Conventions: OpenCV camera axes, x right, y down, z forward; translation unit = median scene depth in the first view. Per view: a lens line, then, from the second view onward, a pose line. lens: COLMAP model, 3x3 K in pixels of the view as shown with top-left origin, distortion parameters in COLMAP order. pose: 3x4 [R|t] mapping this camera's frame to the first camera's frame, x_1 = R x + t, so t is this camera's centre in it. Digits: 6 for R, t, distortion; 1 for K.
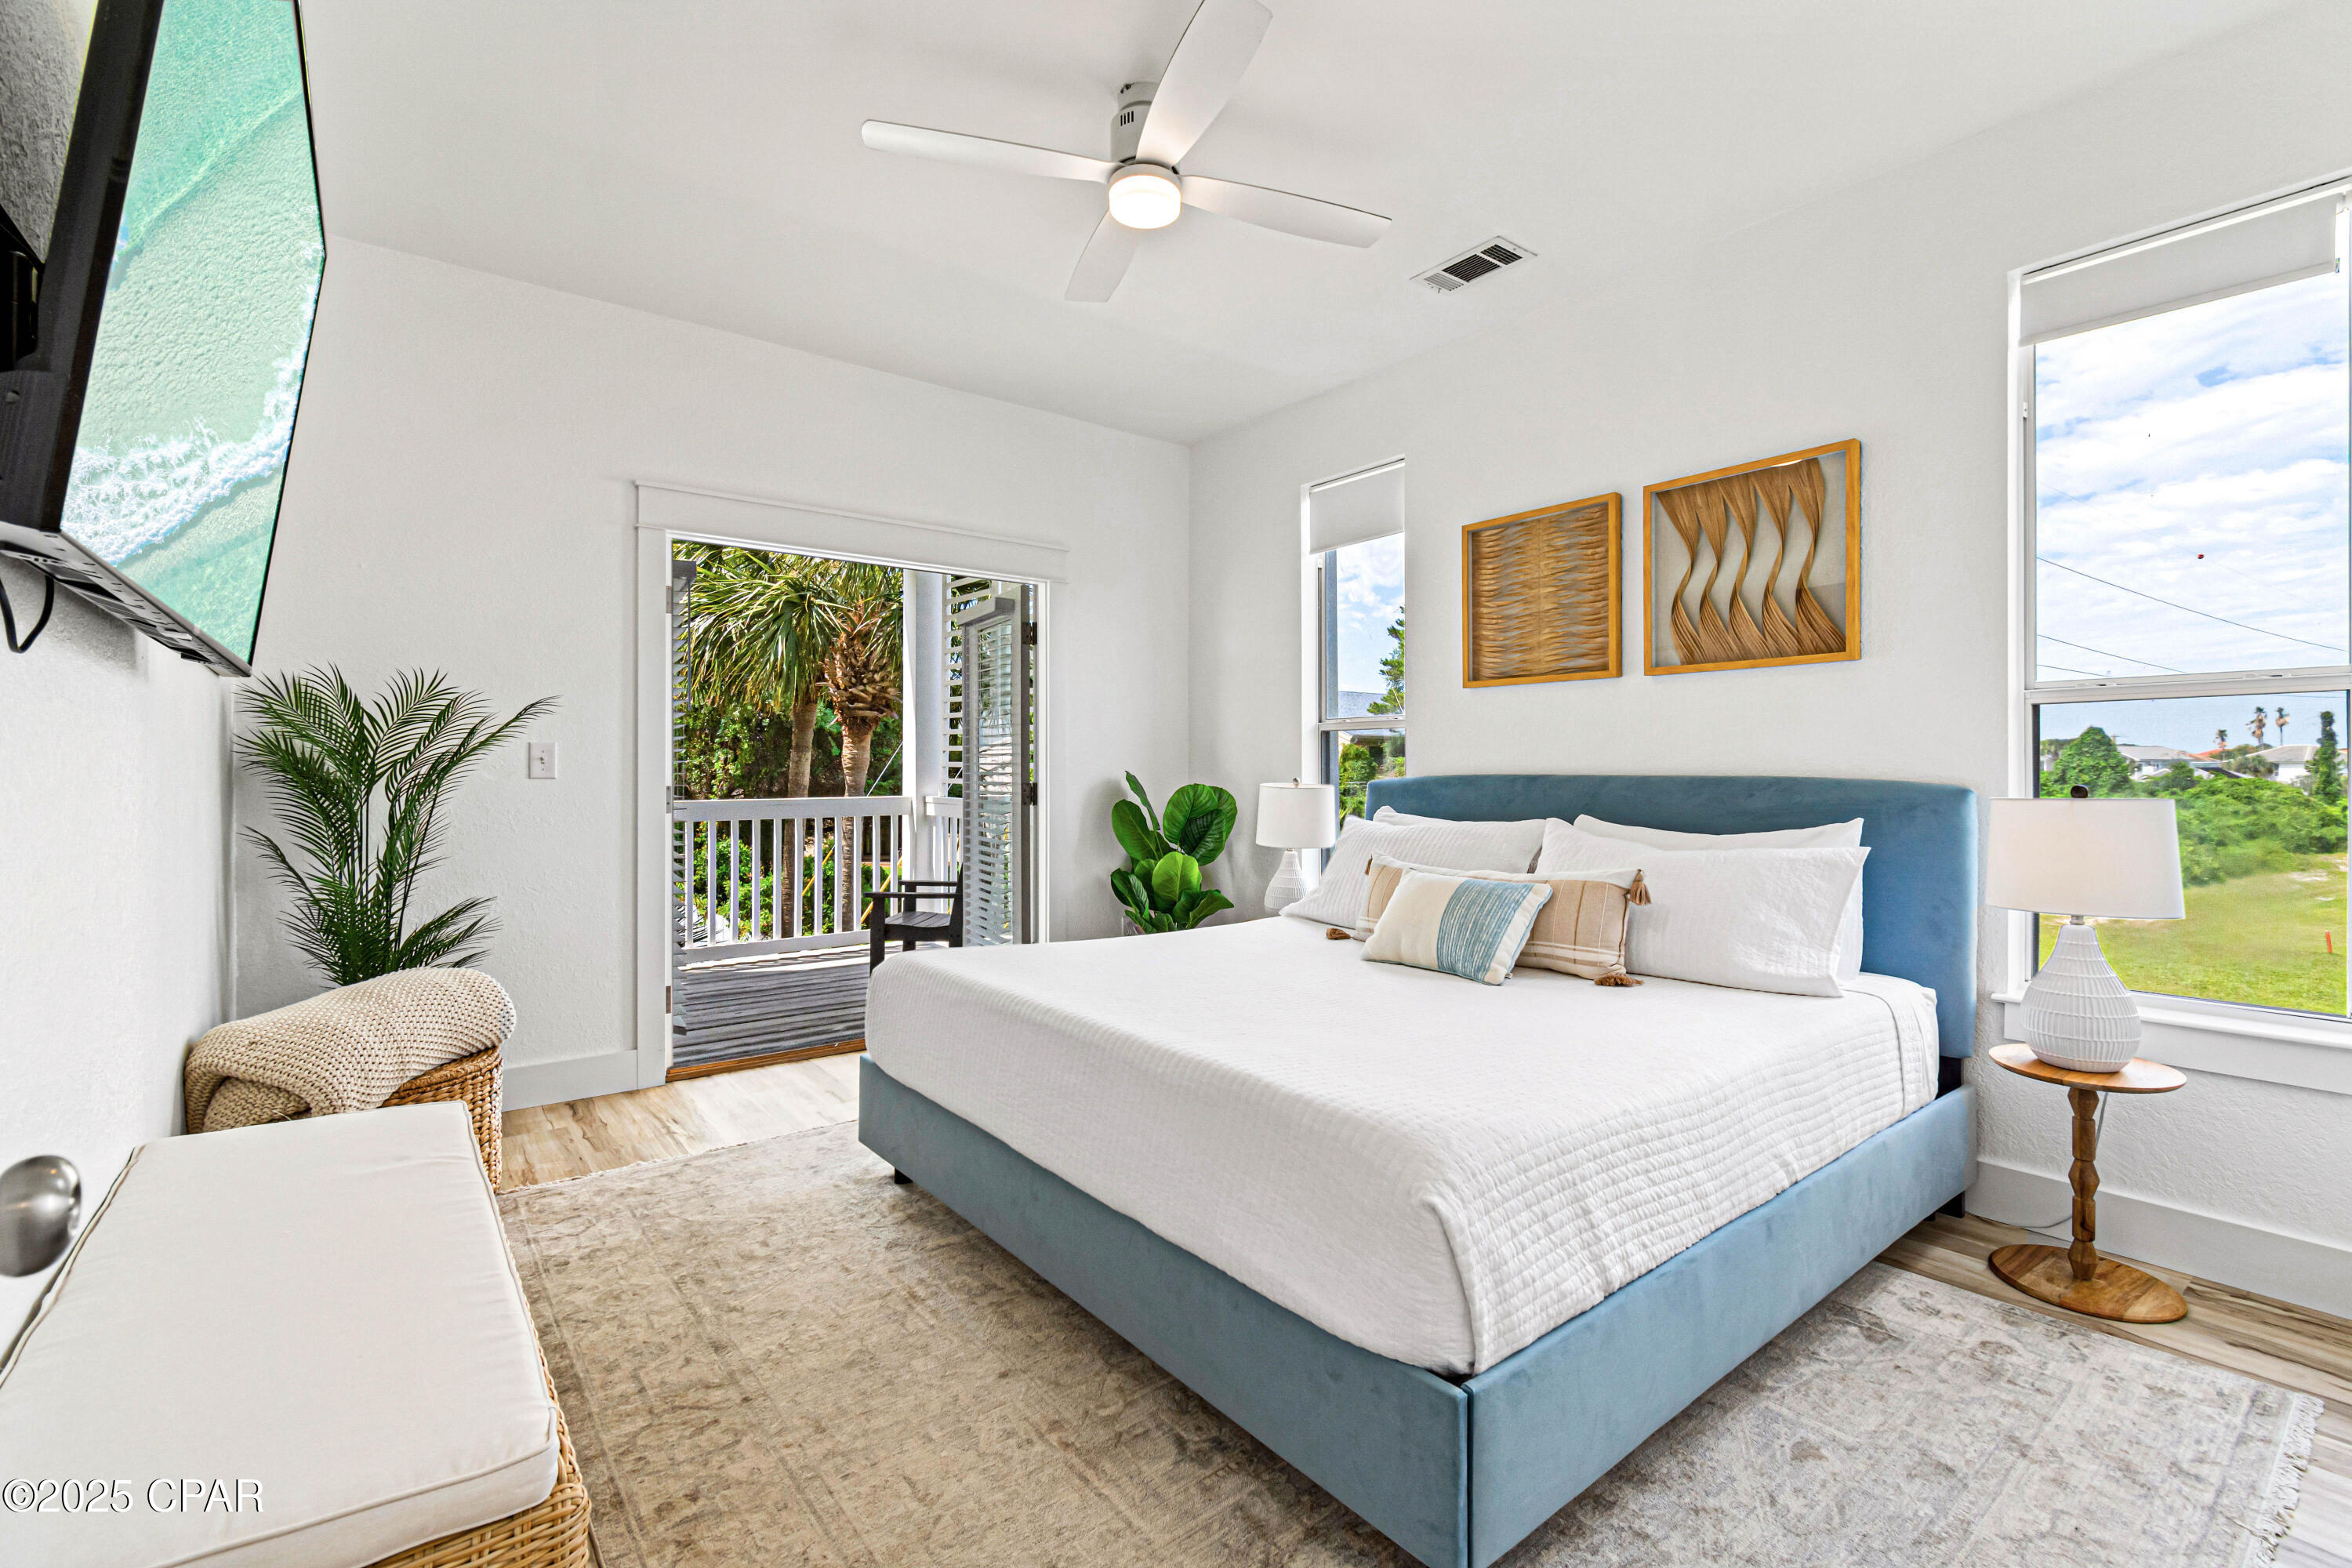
lens RADIAL K [[1035.7, 0, 1187.0], [0, 1035.7, 768.2], [0, 0, 1]] dist [-0.001296, 0.000284]
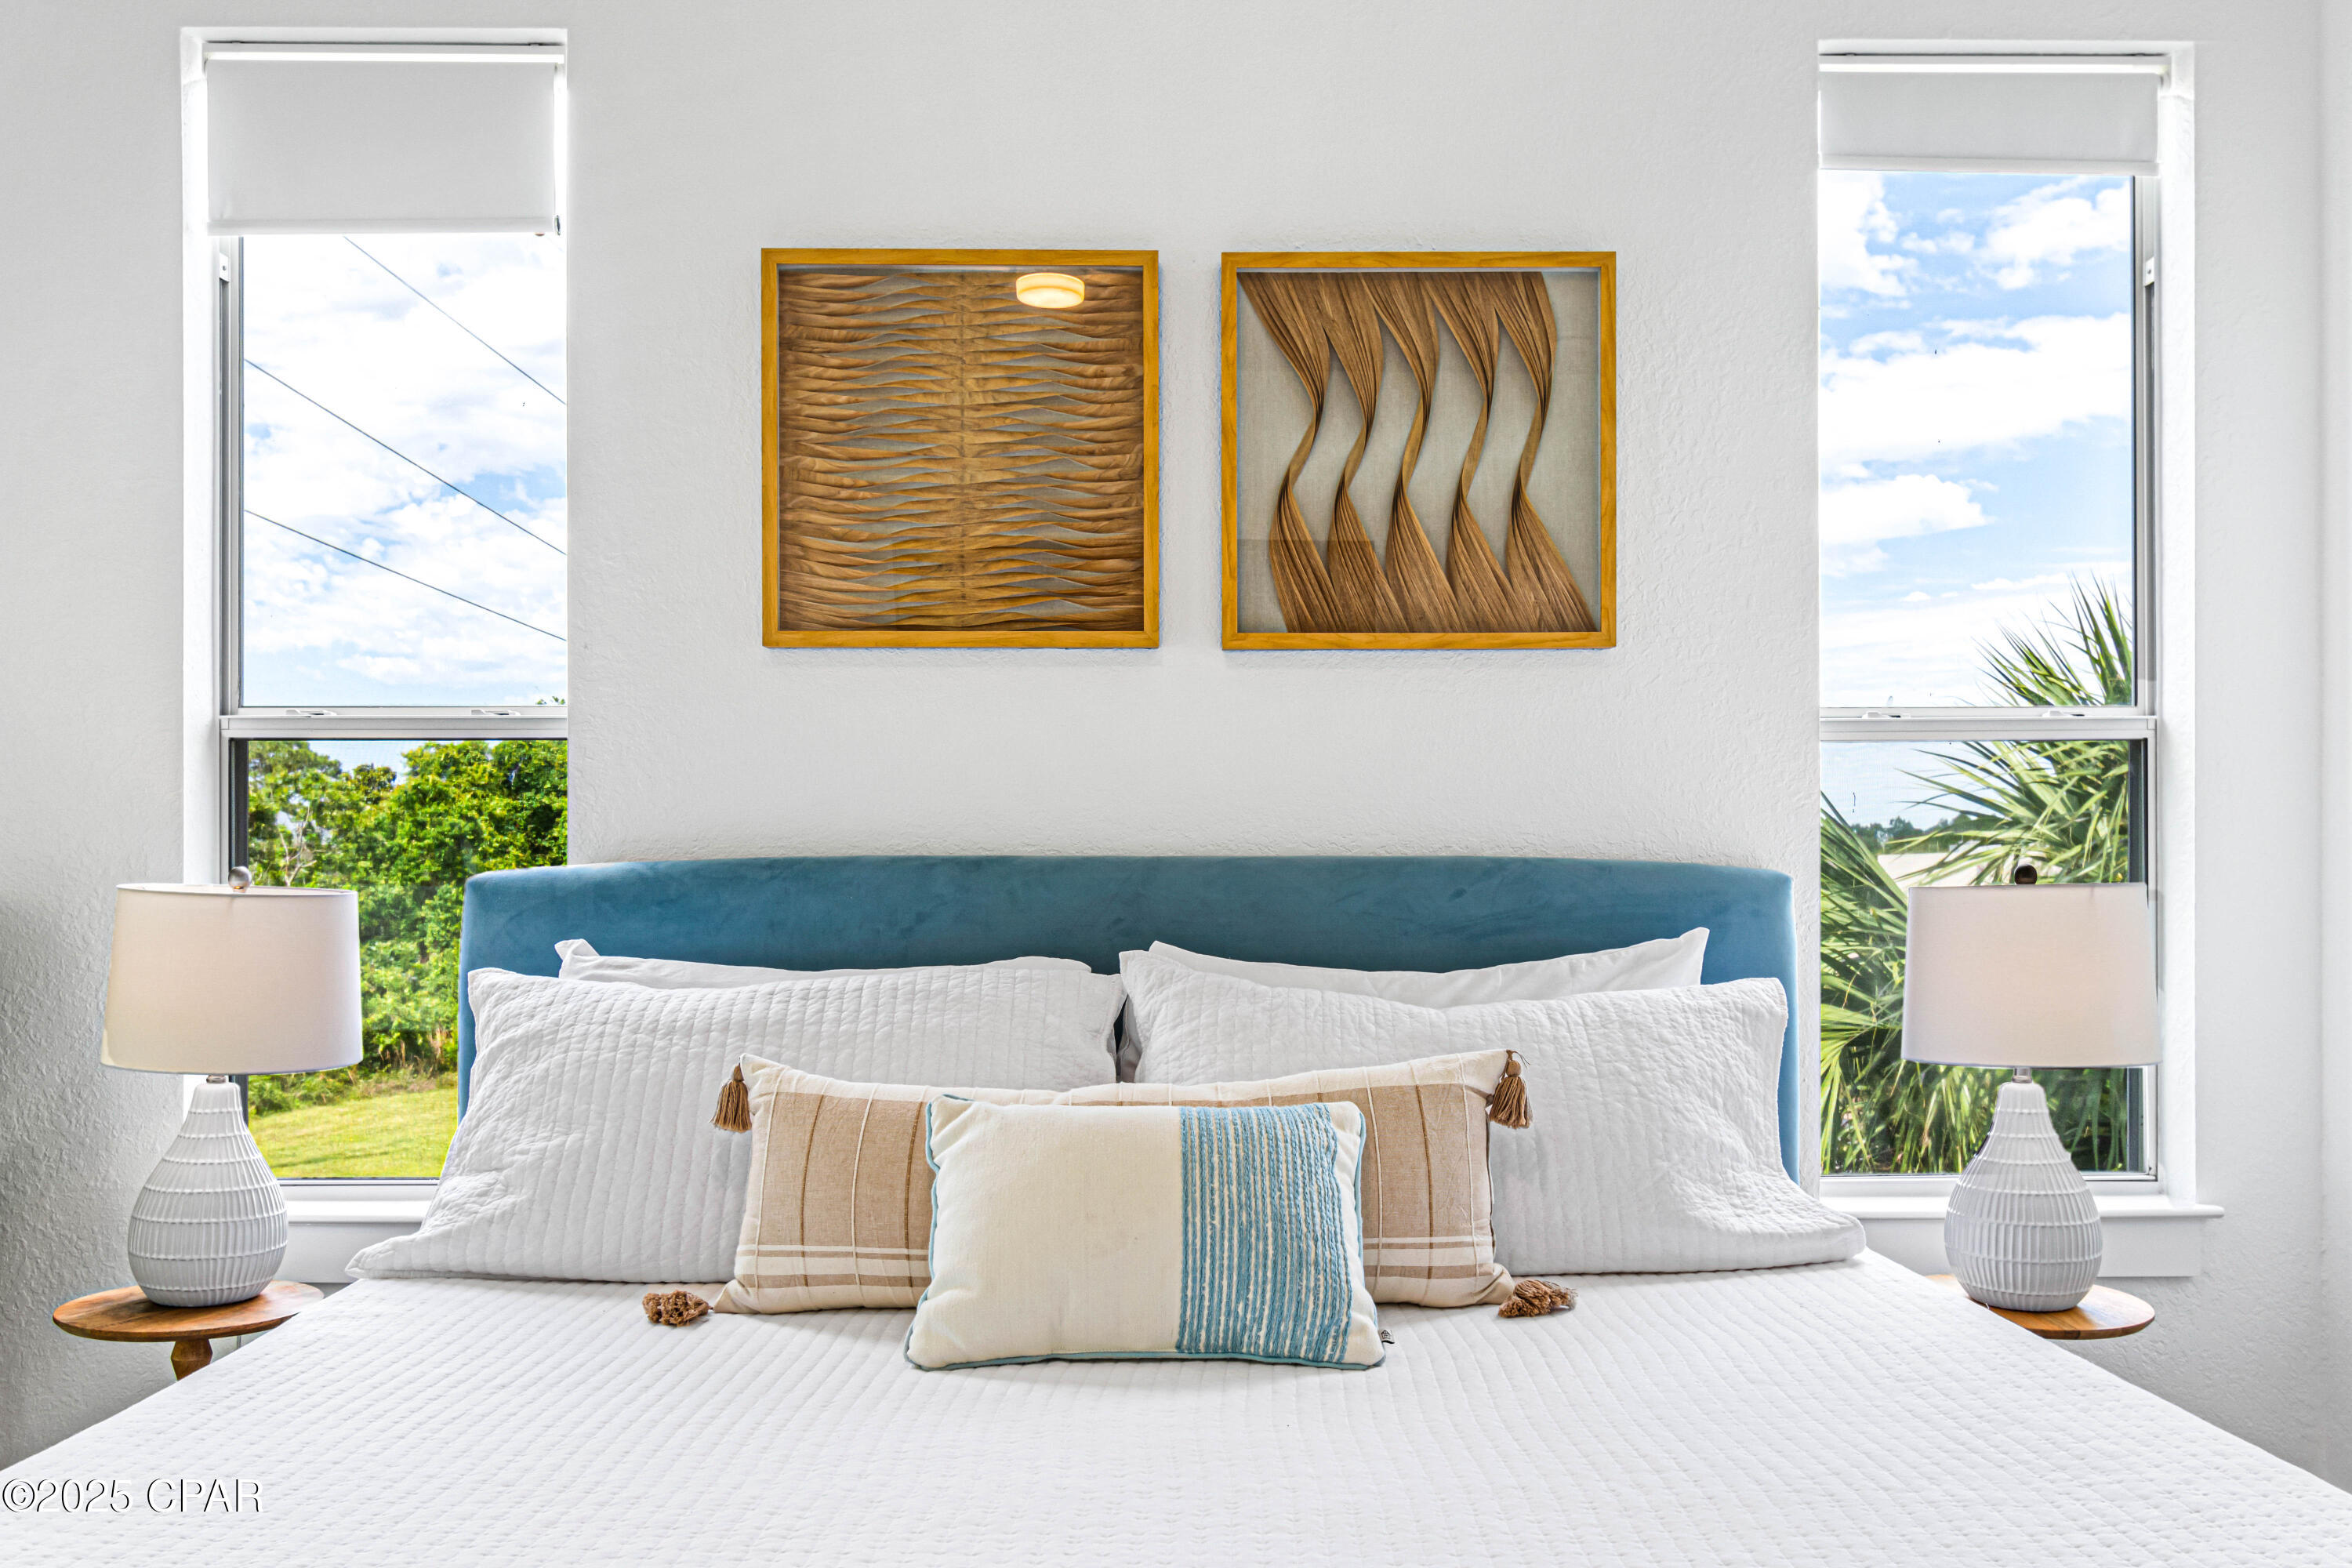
lens RADIAL K [[1897.0, 0, 1175.9], [0, 1897.0, 854.9], [0, 0, 1]] dist [-0.001987, 0.000619]
pose [[0.601454, 0.007135, 0.798875, -0.274373], [0.002175, 0.999942, -0.010568, 0.015437], [-0.798904, 0.008094, 0.601404, 0.501282]]
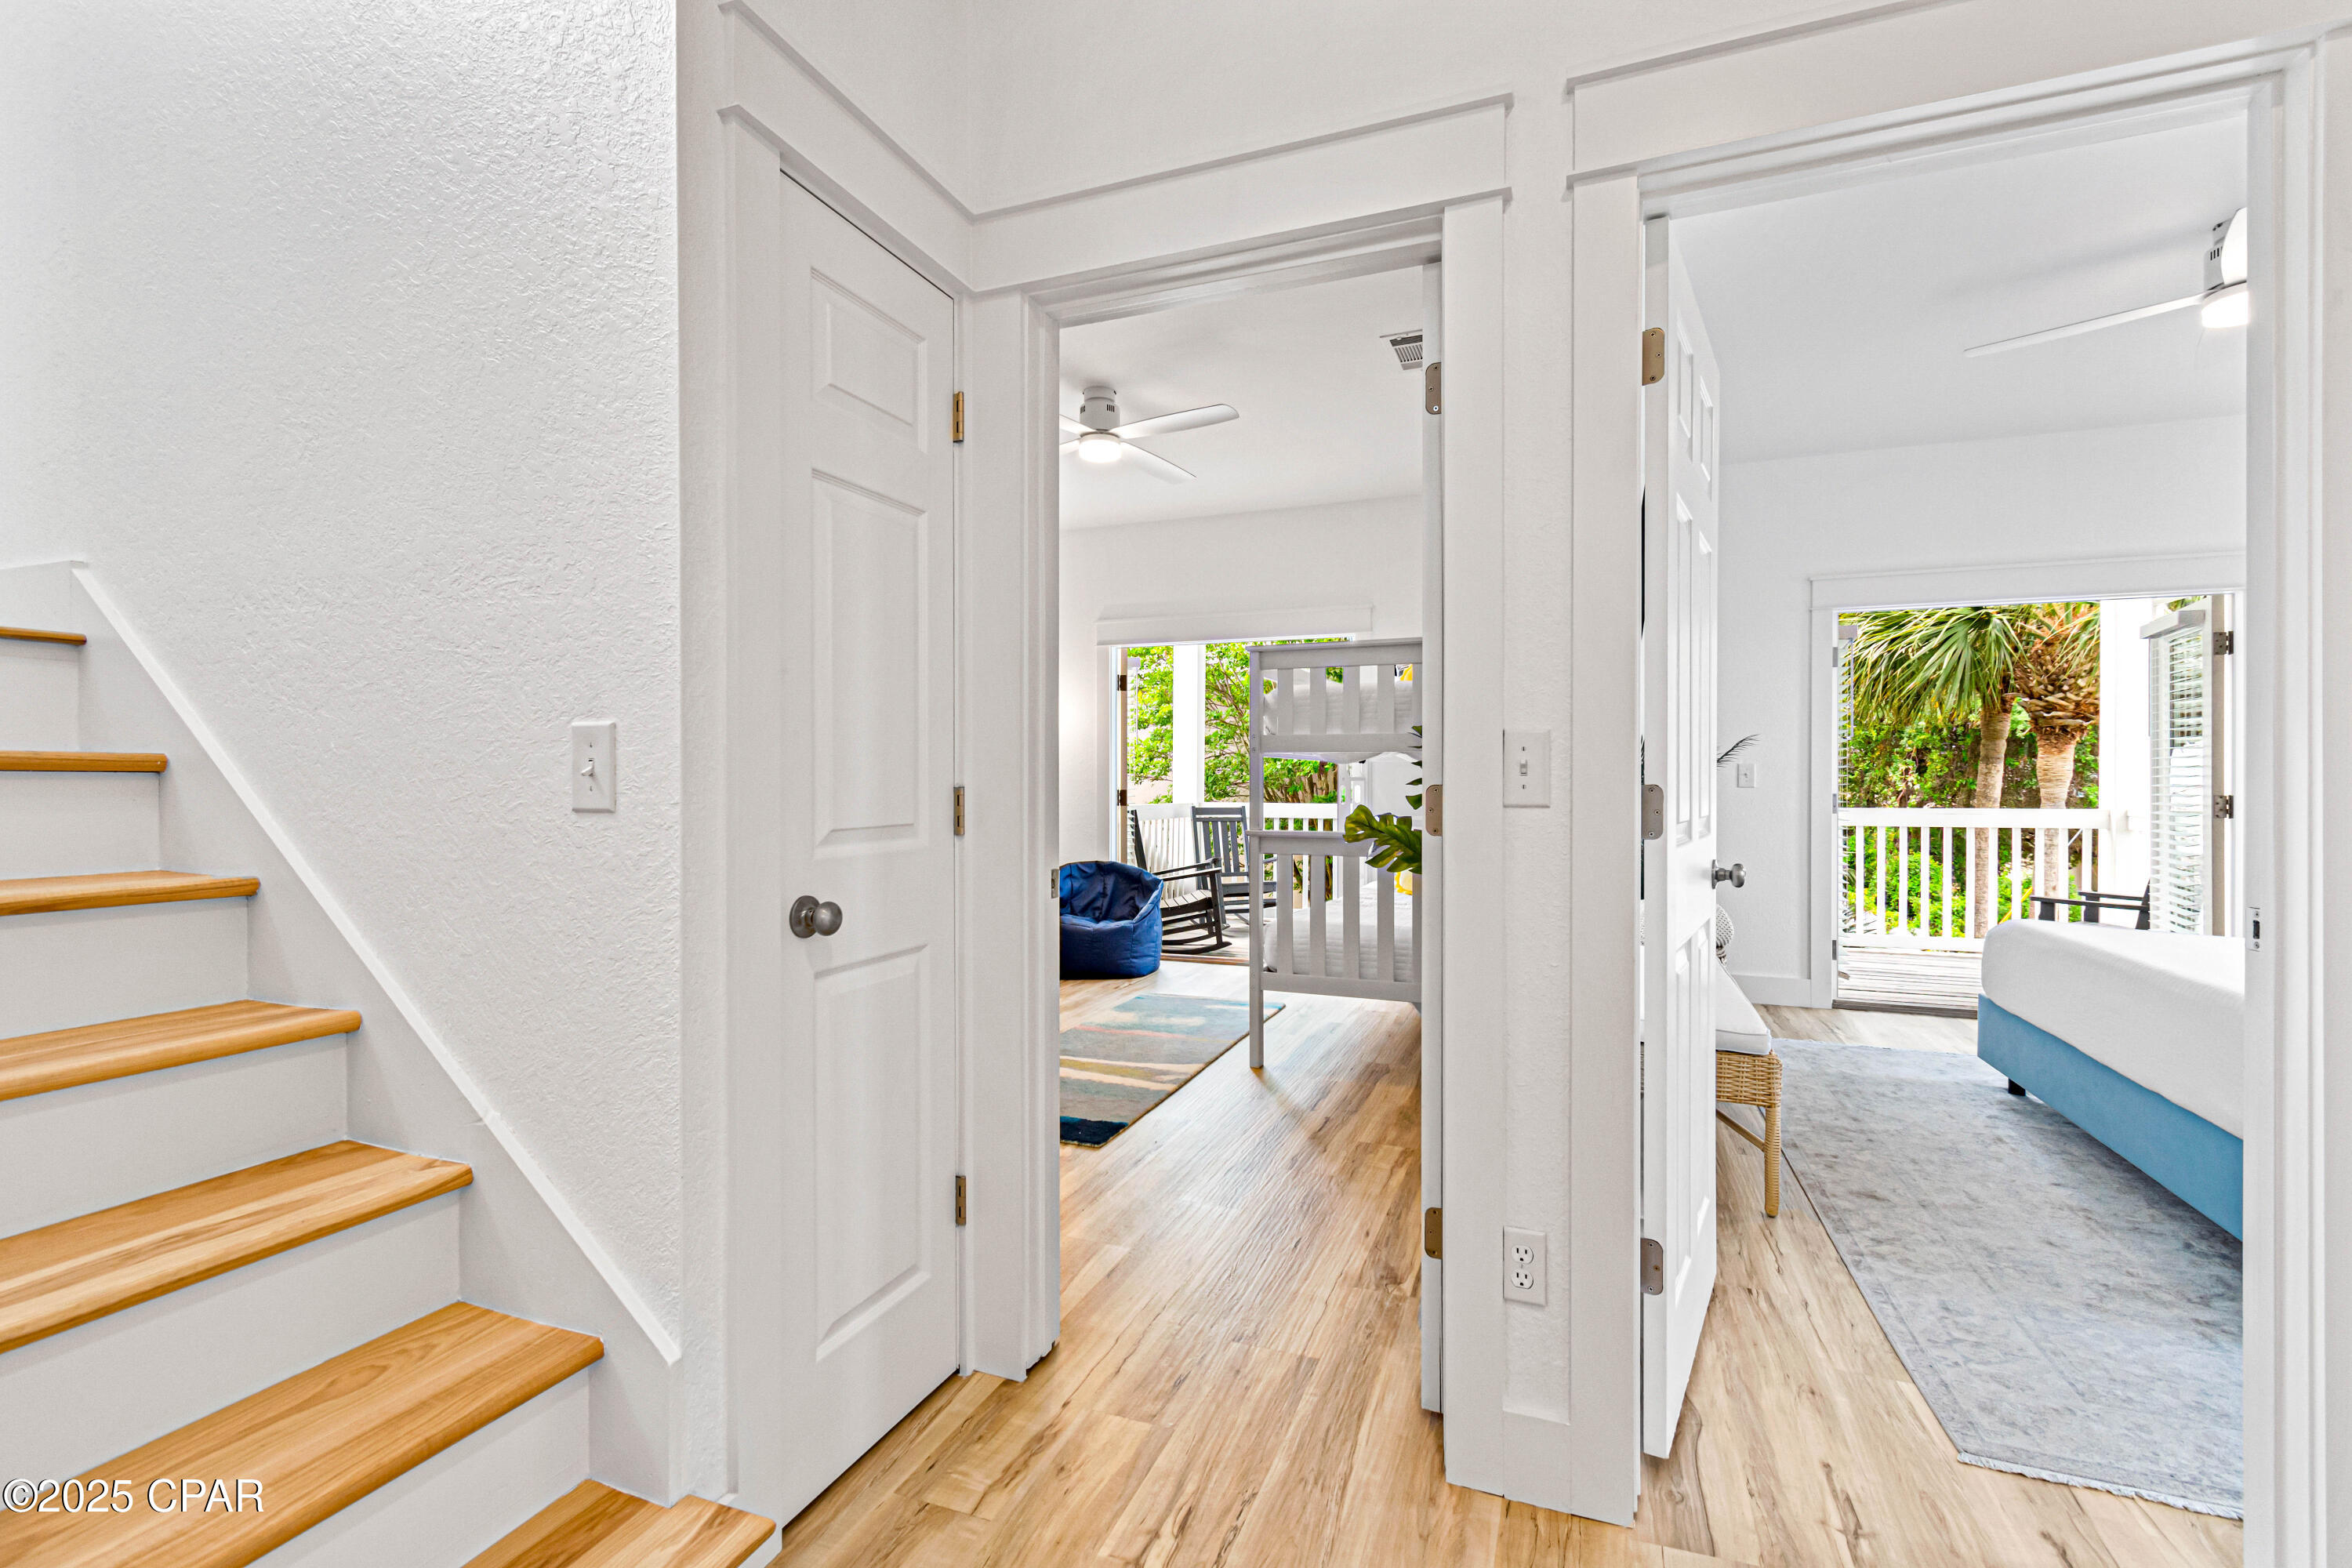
lens RADIAL K [[1035.7, 0, 1187.0], [0, 1035.7, 768.2], [0, 0, 1]] dist [-0.001296, 0.000284]
pose [[0.508193, -0.004219, -0.861233, 0.293766], [-0.004505, 0.999961, -0.007556, -0.000028], [0.861231, 0.007720, 0.508155, -0.524882]]
